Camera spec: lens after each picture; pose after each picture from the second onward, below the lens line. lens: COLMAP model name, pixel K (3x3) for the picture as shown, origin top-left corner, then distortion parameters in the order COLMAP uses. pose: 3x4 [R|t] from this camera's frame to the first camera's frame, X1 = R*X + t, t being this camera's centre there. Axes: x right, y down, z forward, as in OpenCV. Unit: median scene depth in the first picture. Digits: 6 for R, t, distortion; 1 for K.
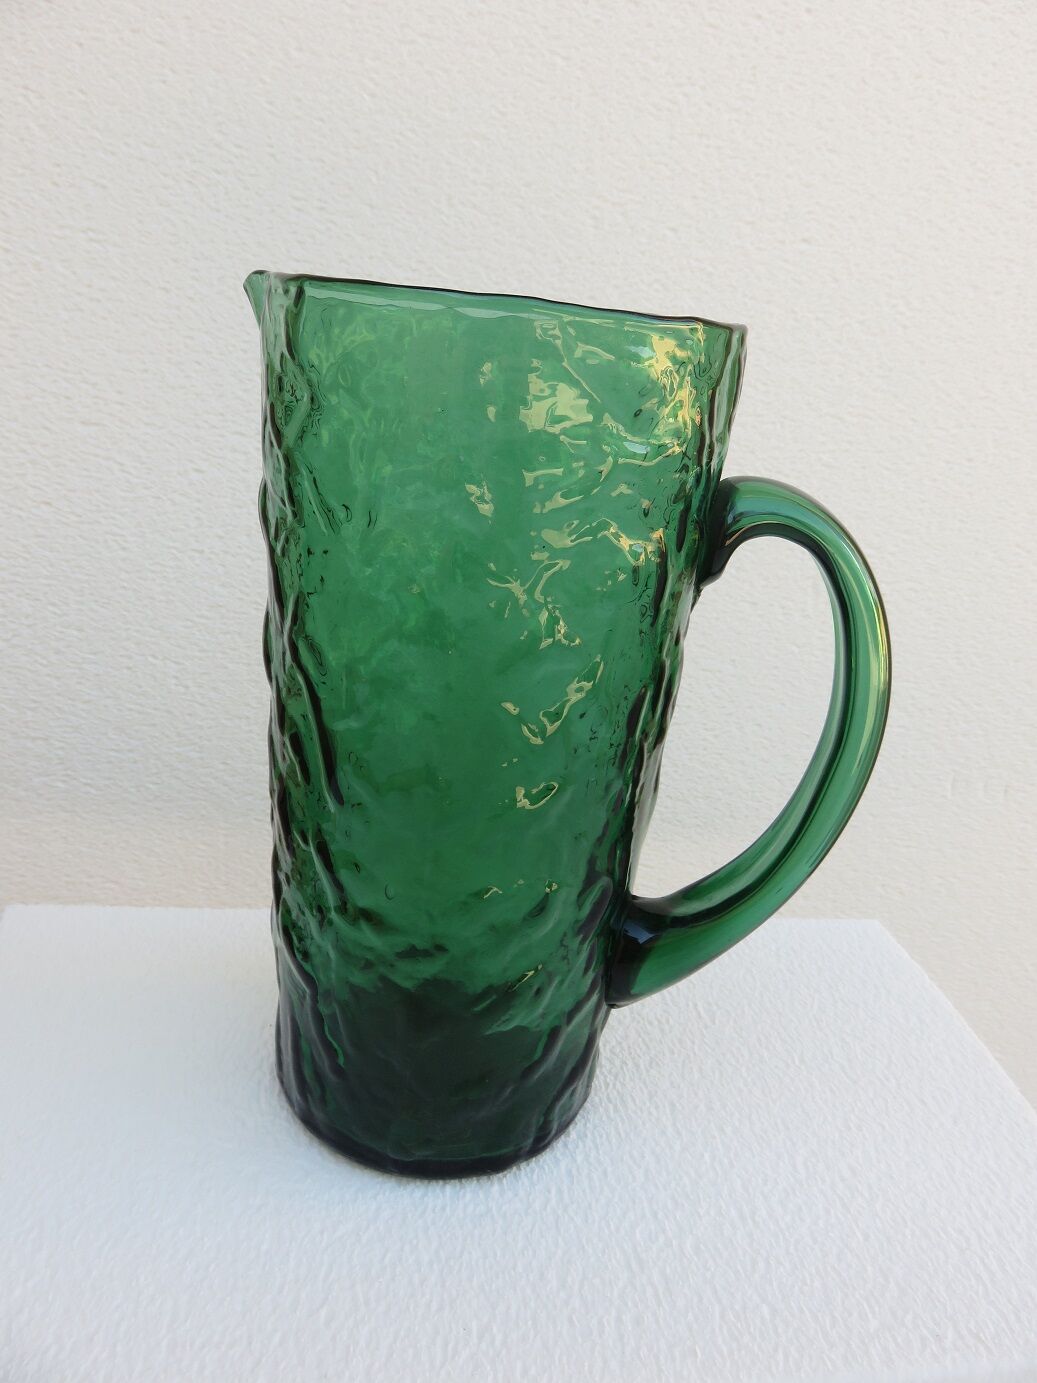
lens RADIAL K [[1030.3, 0, 536.1], [0, 1030.3, 717.2], [0, 0, 1]] dist [-0.003346, -0.008323]
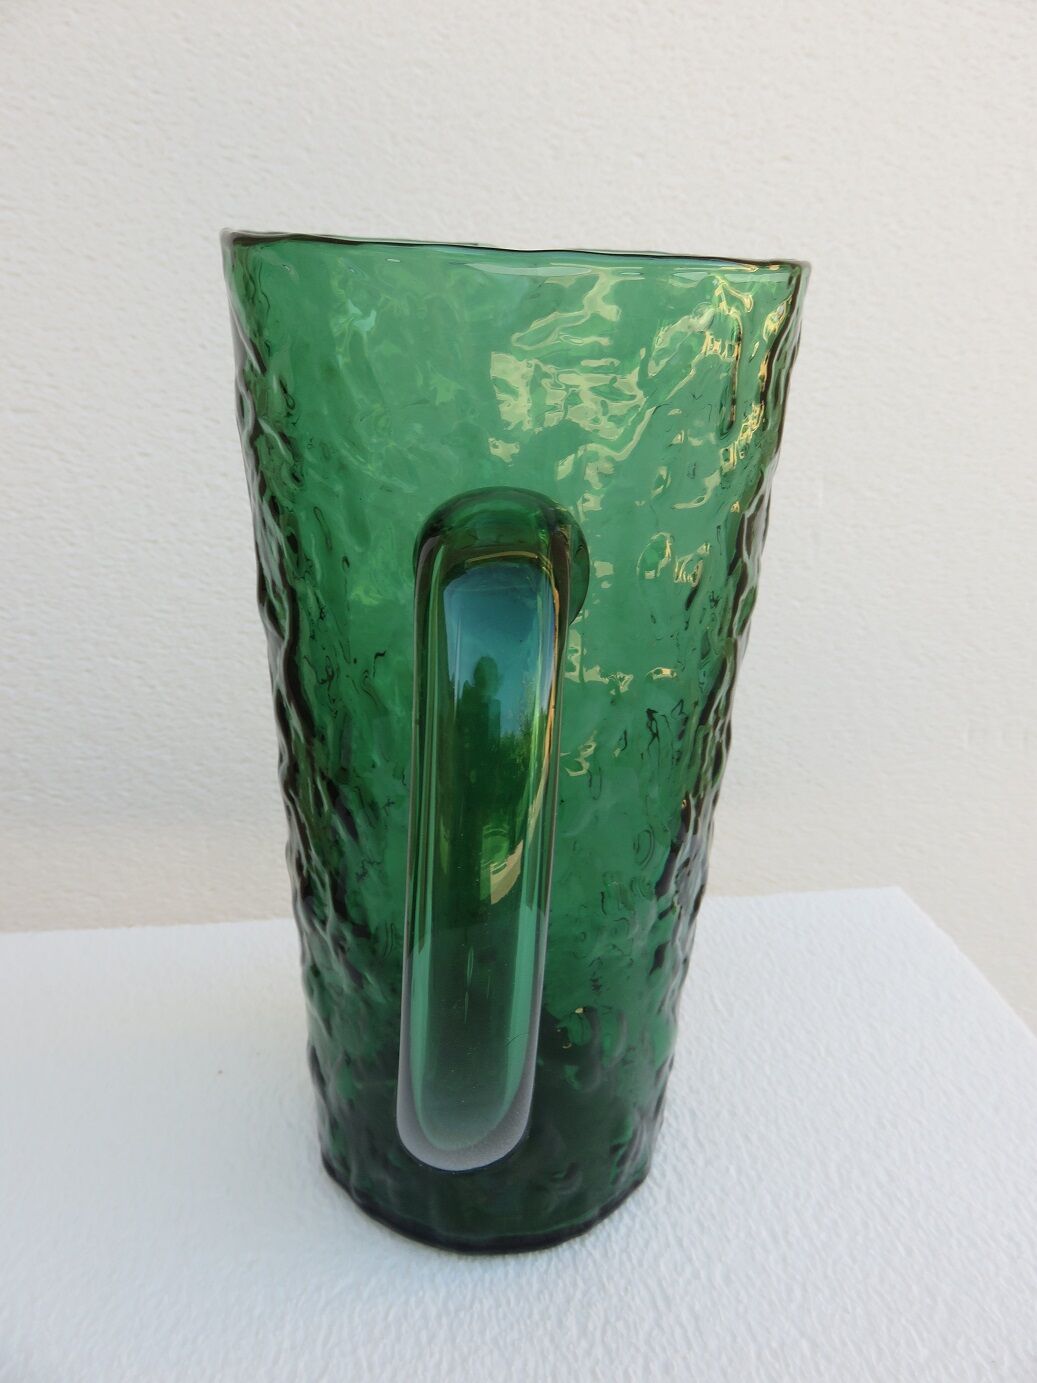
lens RADIAL K [[1020.7, 0, 539.6], [0, 1020.7, 713.1], [0, 0, 1]] dist [-0.000912, -0.007494]
pose [[0.998002, -0.063108, -0.002967, 0.016115], [0.063178, 0.996916, 0.046543, -0.029378], [0.000021, -0.046638, 0.998912, 0.076694]]
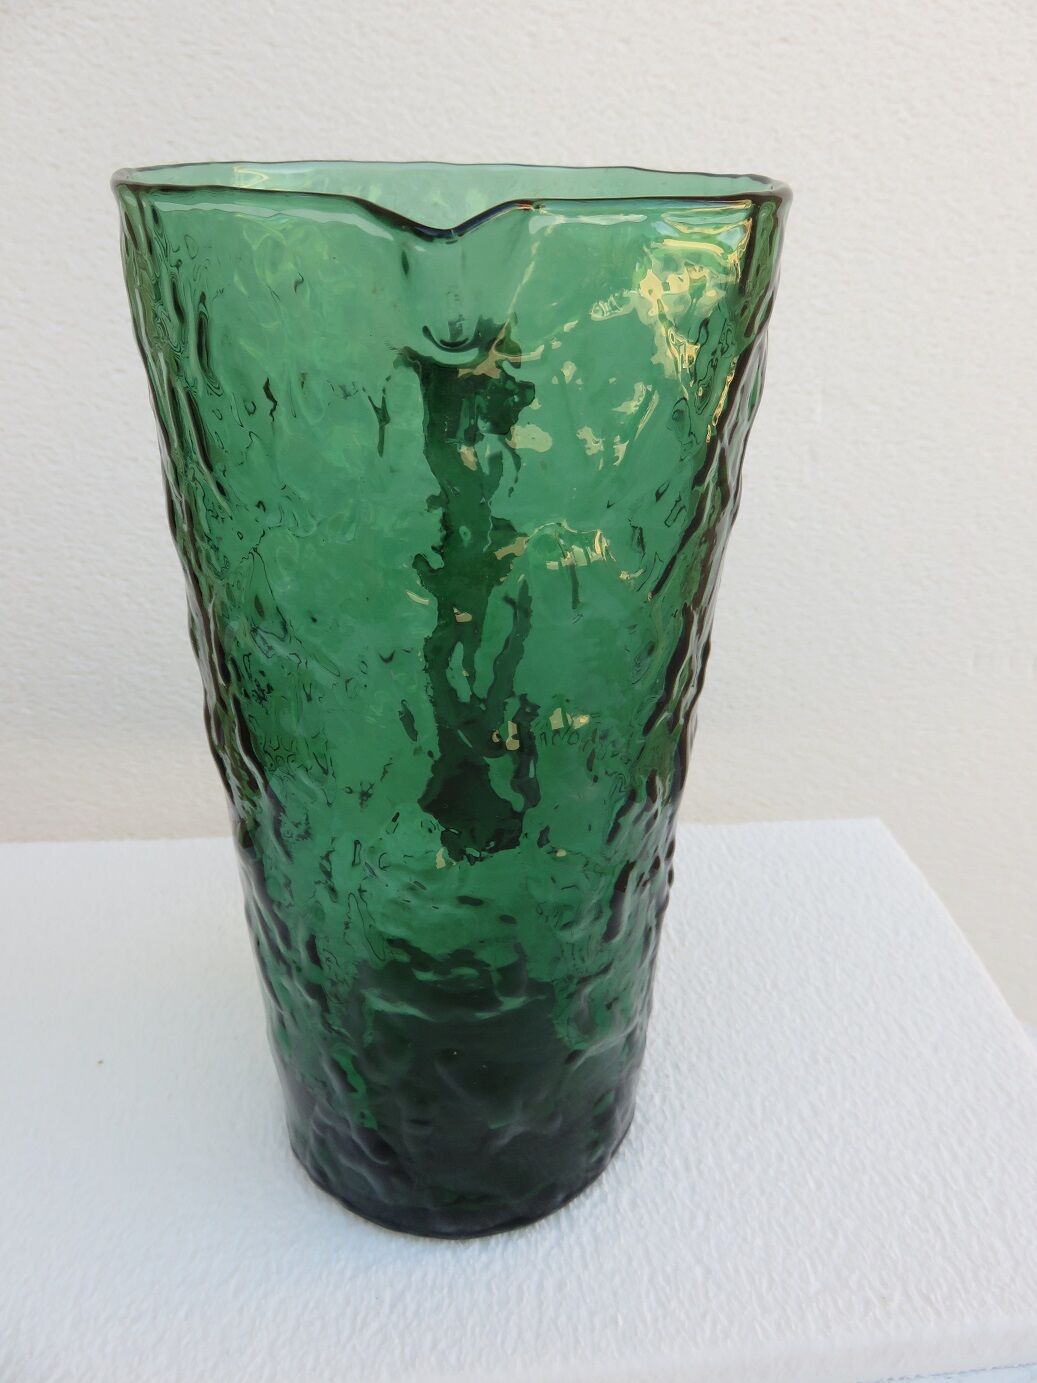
lens RADIAL K [[1017.2, 0, 553.7], [0, 1017.2, 706.6], [0, 0, 1]] dist [-0.011742, 0.007312]
pose [[0.996231, -0.044019, -0.074740, 0.120814], [0.053868, 0.989333, 0.135342, -0.046723], [0.067985, -0.138858, 0.987976, 0.093602]]
